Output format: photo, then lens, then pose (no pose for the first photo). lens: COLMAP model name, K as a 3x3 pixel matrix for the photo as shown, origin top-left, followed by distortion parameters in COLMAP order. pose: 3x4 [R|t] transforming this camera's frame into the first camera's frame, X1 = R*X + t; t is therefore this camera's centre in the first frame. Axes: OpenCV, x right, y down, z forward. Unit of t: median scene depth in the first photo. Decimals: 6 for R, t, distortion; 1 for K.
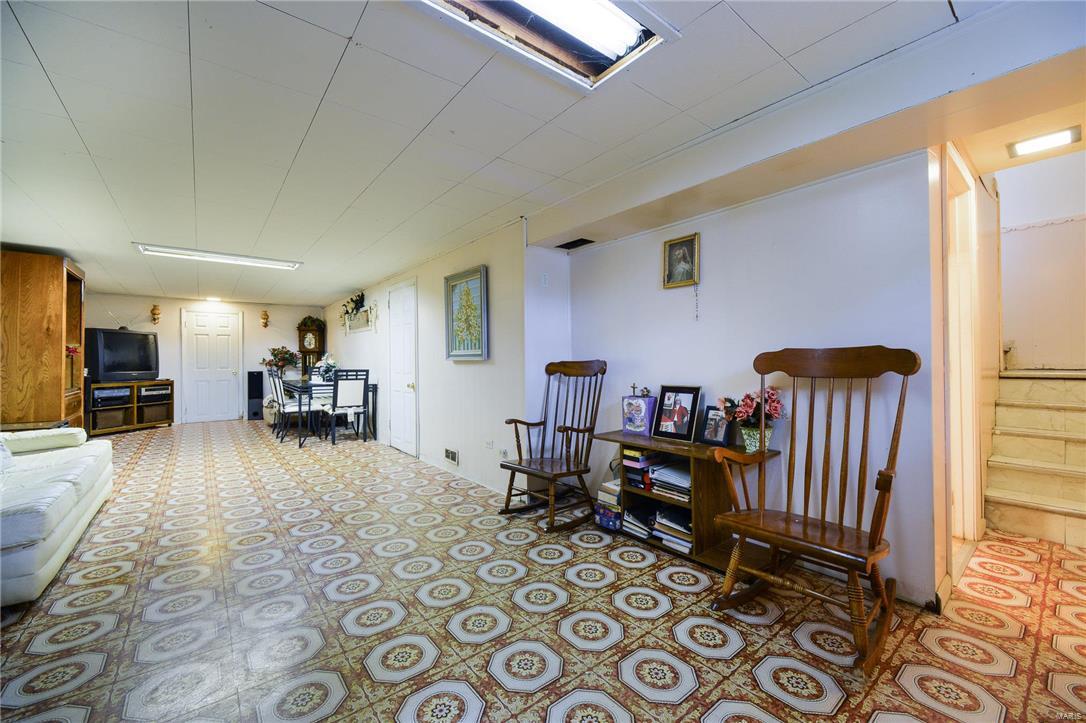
lens RADIAL K [[429.0, 0, 546.7], [0, 429.0, 359.3], [0, 0, 1]] dist [0.000794, -0.000341]
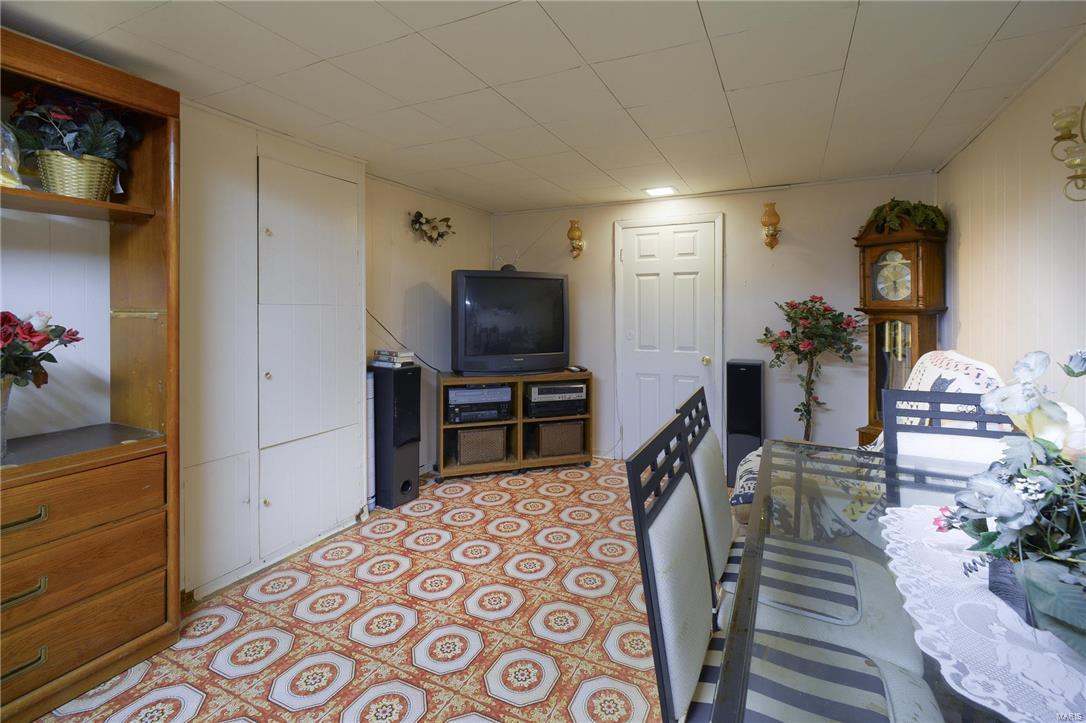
lens RADIAL K [[482.7, 0, 565.5], [0, 482.7, 311.6], [0, 0, 1]] dist [0.001604, 0.000232]
pose [[0.436413, 0.007355, -0.899716, -0.398221], [-0.002045, 0.999972, 0.007182, -0.022575], [0.899744, -0.001294, 0.436416, 0.738723]]
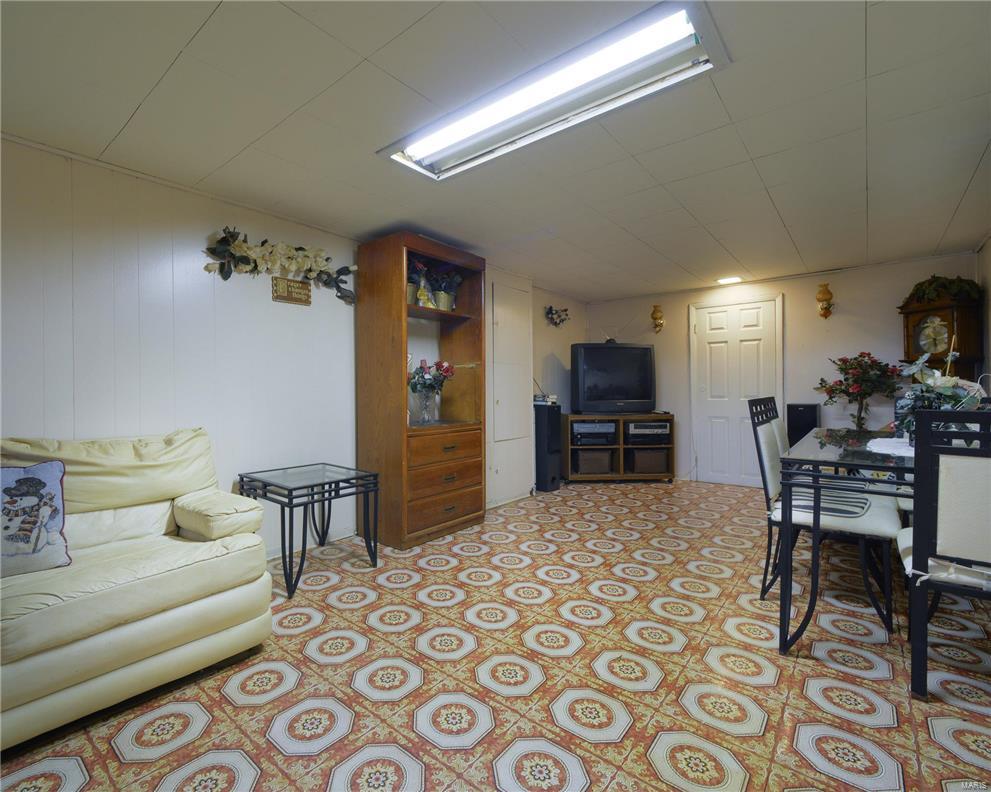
lens RADIAL K [[464.9, 0, 455.3], [0, 464.9, 391.6], [0, 0, 1]] dist [-0.003091, -0.001655]
pose [[0.159058, 0.003735, -0.987262, -0.215380], [0.006949, 0.999964, 0.004903, 0.007889], [0.987245, -0.007640, 0.159027, 0.553517]]
